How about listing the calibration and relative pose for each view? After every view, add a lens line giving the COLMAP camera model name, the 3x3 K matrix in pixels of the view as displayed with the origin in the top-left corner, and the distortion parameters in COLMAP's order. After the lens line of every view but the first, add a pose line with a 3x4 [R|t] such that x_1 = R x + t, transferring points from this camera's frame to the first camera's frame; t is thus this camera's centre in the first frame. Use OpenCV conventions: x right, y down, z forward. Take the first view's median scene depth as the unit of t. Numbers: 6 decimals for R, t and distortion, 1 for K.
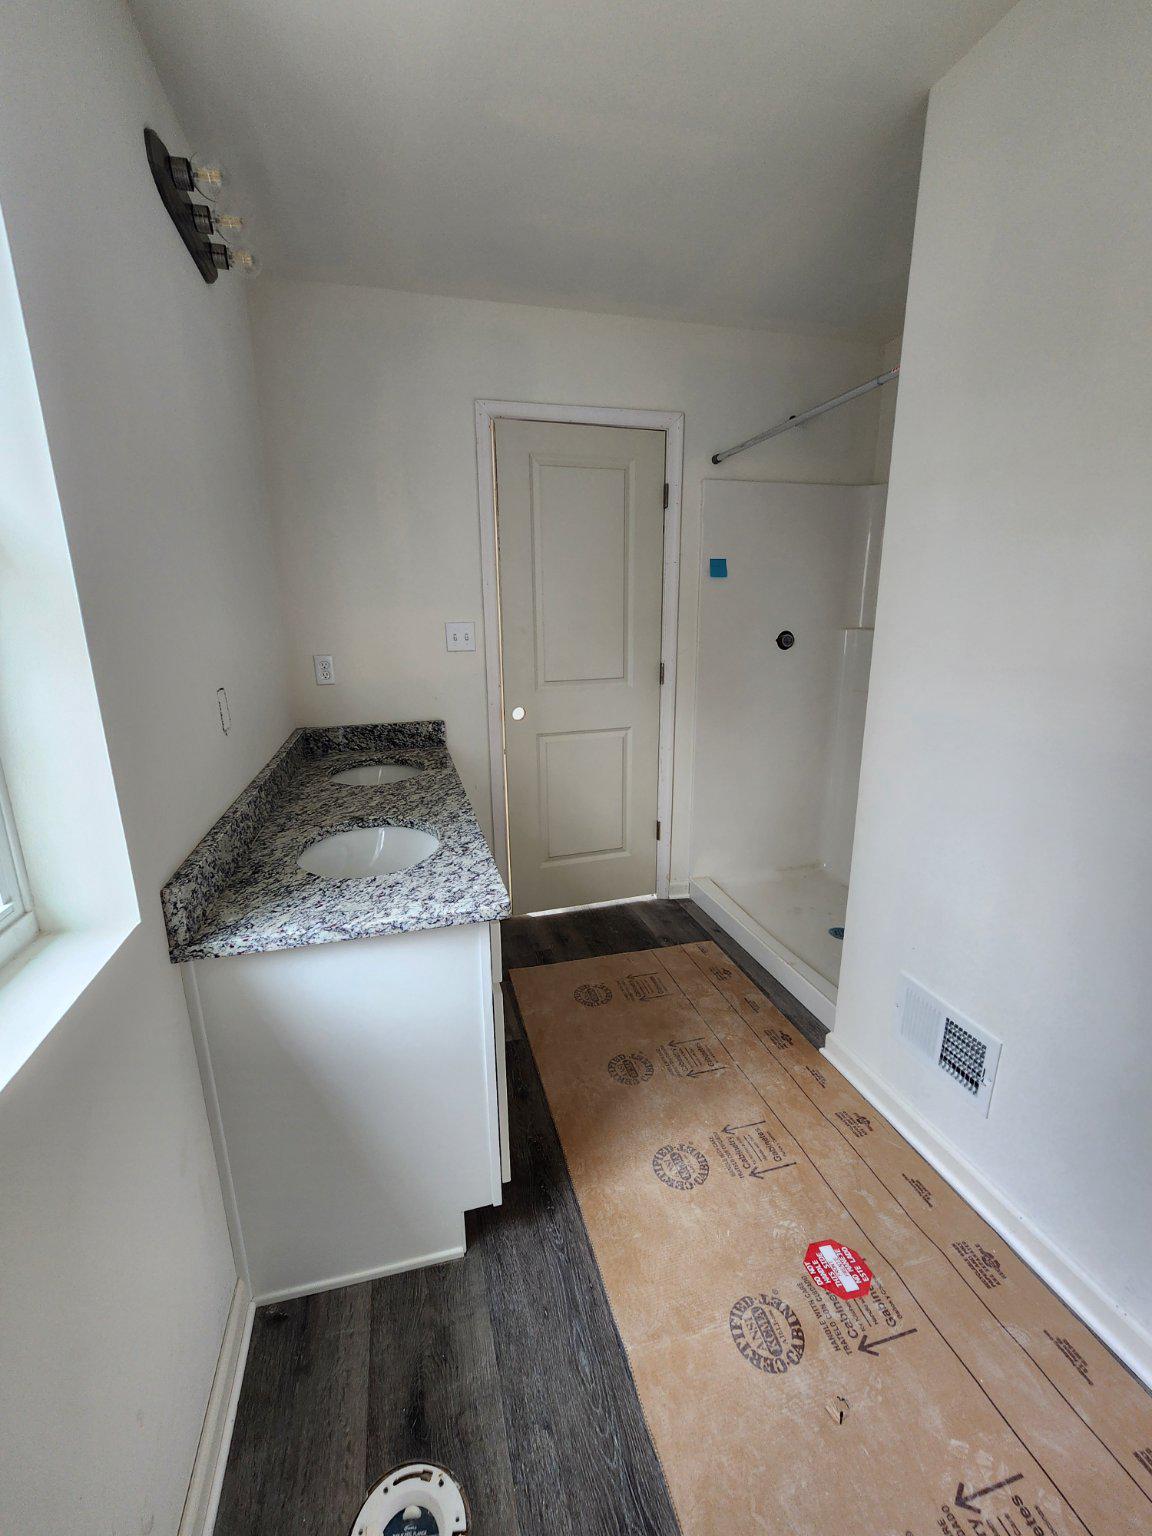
lens RADIAL K [[625.9, 0, 570.6], [0, 625.9, 769.6], [0, 0, 1]] dist [0.001501, 0.000132]
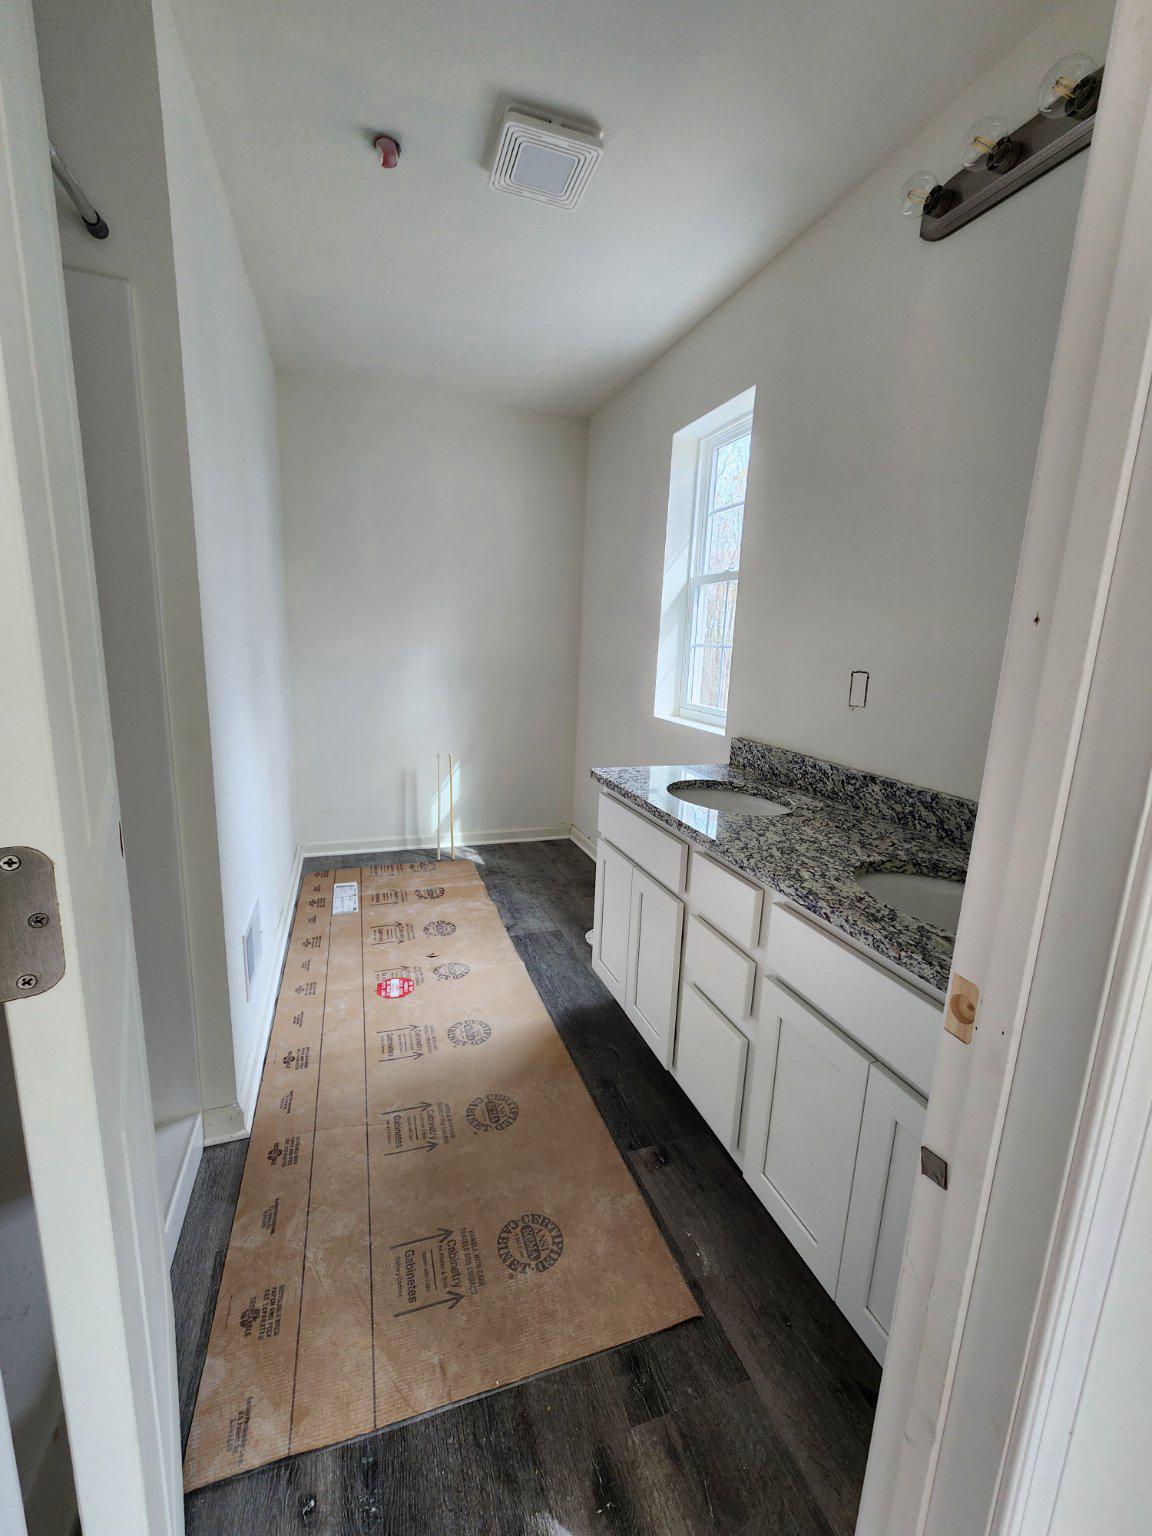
lens RADIAL K [[625.9, 0, 570.4], [0, 625.9, 765.5], [0, 0, 1]] dist [0.001501, 0.000132]
pose [[-0.997606, -0.012033, -0.068093, 0.054036], [-0.040176, 0.902342, 0.429145, -0.356117], [0.056279, 0.430854, -0.900665, 1.645512]]
